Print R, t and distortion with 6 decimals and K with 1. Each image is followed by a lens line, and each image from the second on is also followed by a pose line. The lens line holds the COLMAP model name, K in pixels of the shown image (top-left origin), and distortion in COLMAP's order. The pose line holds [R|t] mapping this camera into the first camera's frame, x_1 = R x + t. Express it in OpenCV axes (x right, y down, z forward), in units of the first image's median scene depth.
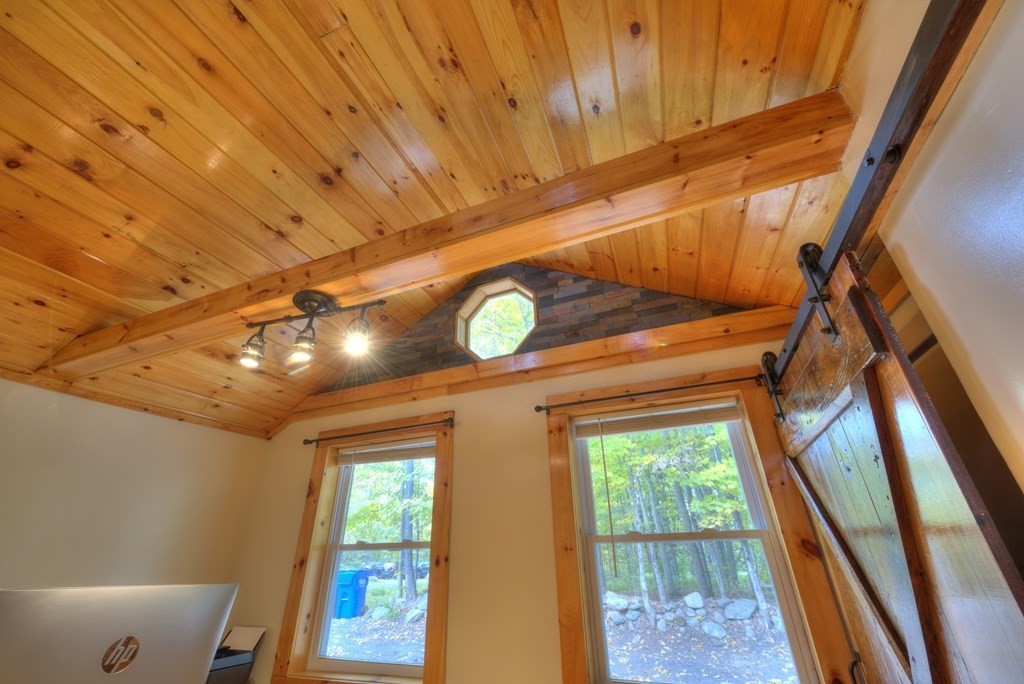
lens RADIAL K [[409.2, 0, 514.6], [0, 409.2, 341.2], [0, 0, 1]] dist [0.007682, -0.002046]
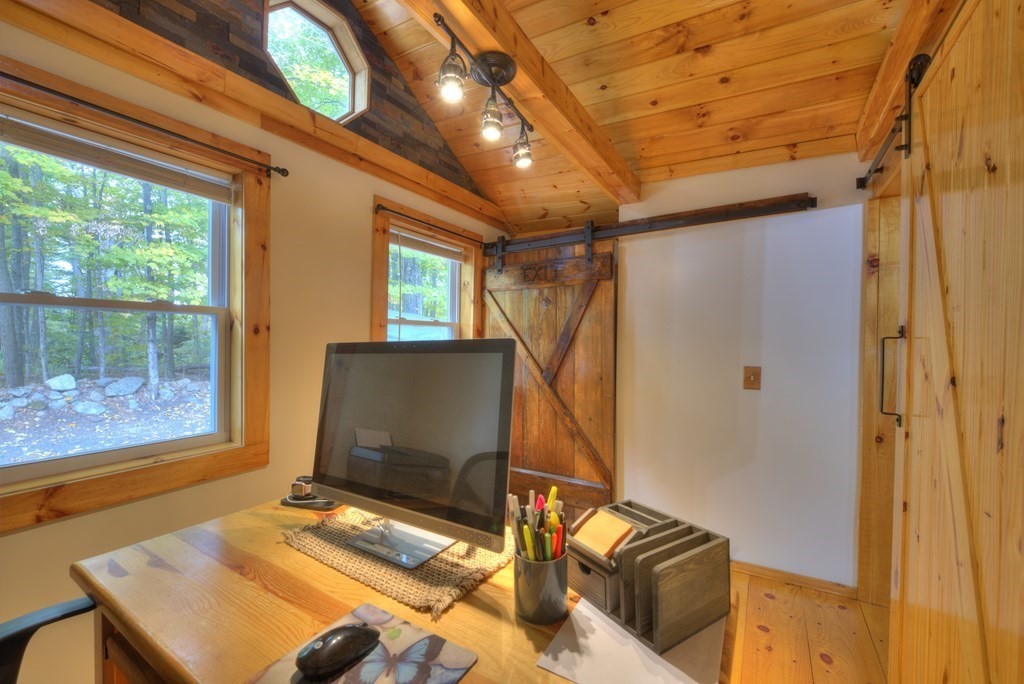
lens RADIAL K [[409.2, 0, 513.0], [0, 409.2, 345.9], [0, 0, 1]] dist [0.007682, -0.002046]
pose [[0.180363, 0.008900, 0.983560, -0.252590], [-0.469042, 0.879720, 0.078051, 0.065295], [-0.864563, -0.475409, 0.162843, 0.099540]]
